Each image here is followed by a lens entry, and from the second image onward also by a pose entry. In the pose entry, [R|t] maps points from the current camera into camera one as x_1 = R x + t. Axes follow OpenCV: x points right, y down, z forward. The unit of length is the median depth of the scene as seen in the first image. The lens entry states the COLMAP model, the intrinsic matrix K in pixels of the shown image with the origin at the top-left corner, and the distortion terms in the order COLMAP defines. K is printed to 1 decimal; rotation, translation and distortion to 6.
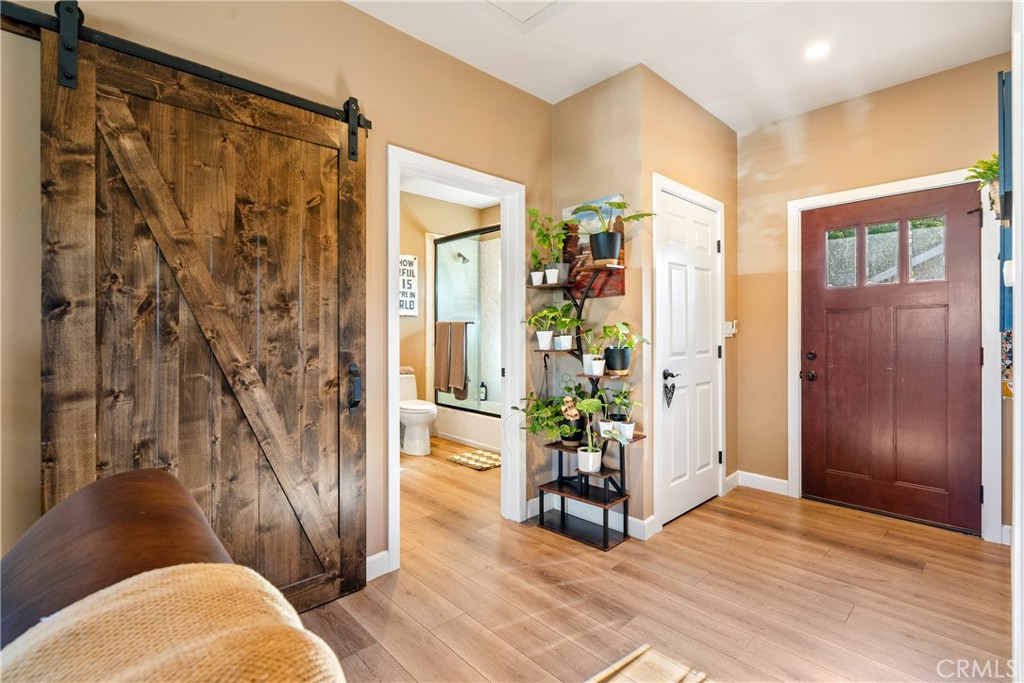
lens RADIAL K [[466.2, 0, 501.0], [0, 466.2, 332.7], [0, 0, 1]] dist [-0.010073, 0.003621]
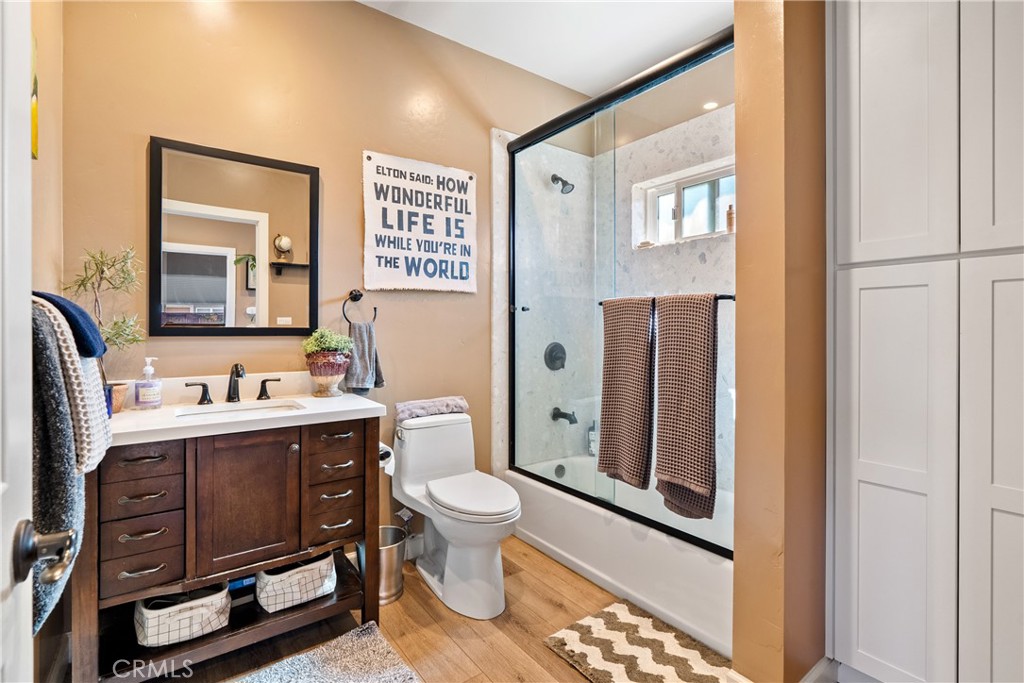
lens RADIAL K [[466.2, 0, 511.6], [0, 466.2, 331.3], [0, 0, 1]] dist [-0.010073, 0.003621]
pose [[0.994589, 0.002585, -0.103860, -0.243555], [-0.002089, 0.999986, 0.004888, 0.006183], [0.103871, -0.004644, 0.994580, 1.389649]]
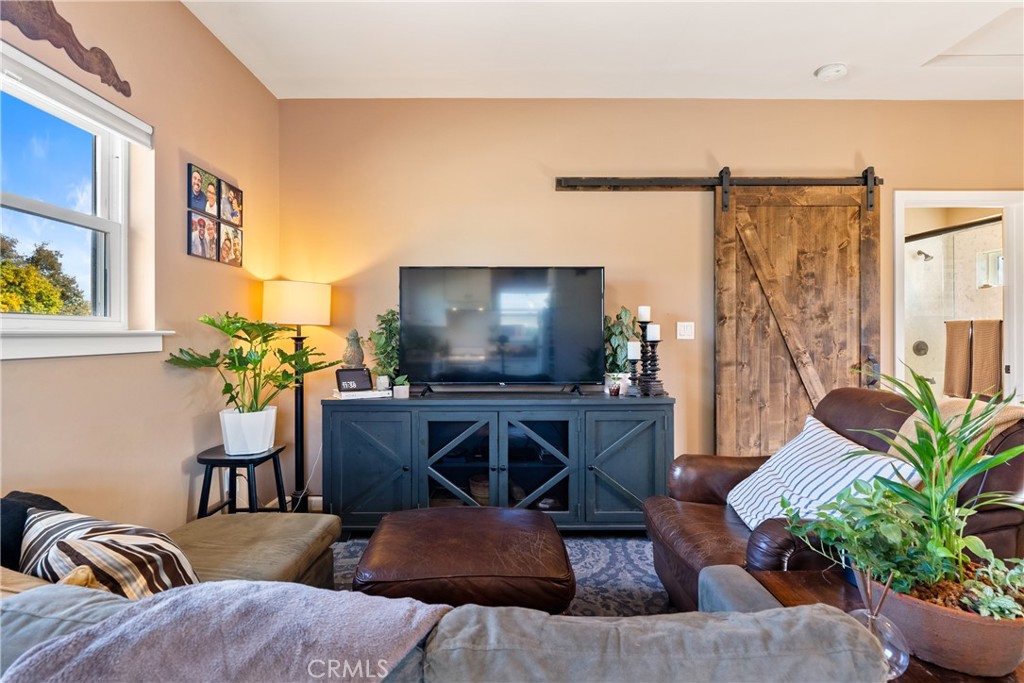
lens RADIAL K [[466.2, 0, 522.4], [0, 466.2, 332.3], [0, 0, 1]] dist [-0.010073, 0.003621]
pose [[0.744455, -0.000693, -0.667672, -0.178216], [0.000012, 0.999999, -0.001024, 0.001935], [0.667673, 0.000754, 0.744455, -0.830270]]
